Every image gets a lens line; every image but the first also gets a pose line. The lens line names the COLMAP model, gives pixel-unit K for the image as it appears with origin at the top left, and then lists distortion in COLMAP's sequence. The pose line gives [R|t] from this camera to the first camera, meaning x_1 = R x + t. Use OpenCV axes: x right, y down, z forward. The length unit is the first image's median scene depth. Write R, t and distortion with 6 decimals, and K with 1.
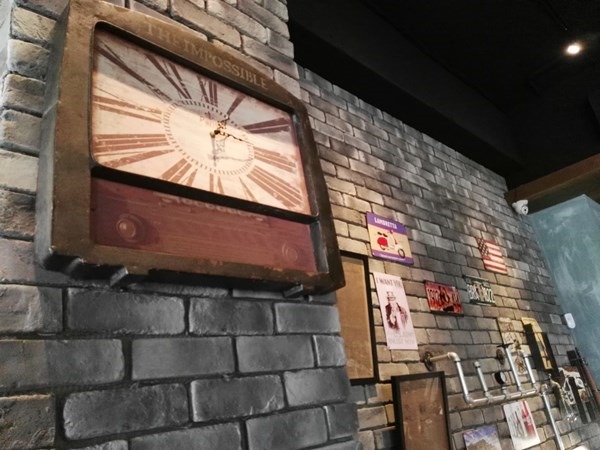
lens RADIAL K [[491.9, 0, 298.0], [0, 491.9, 220.3], [0, 0, 1]] dist [0.005140, -0.011298]
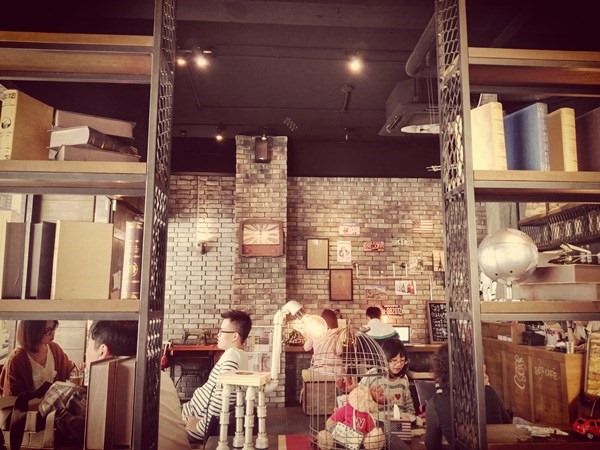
lens RADIAL K [[491.9, 0, 301.0], [0, 491.9, 225.1], [0, 0, 1]] dist [0.005140, -0.011298]
pose [[0.731963, 0.066270, -0.678114, 2.338660], [0.149440, 0.955410, 0.254676, -0.939746], [0.664754, -0.287751, 0.689421, -1.590813]]
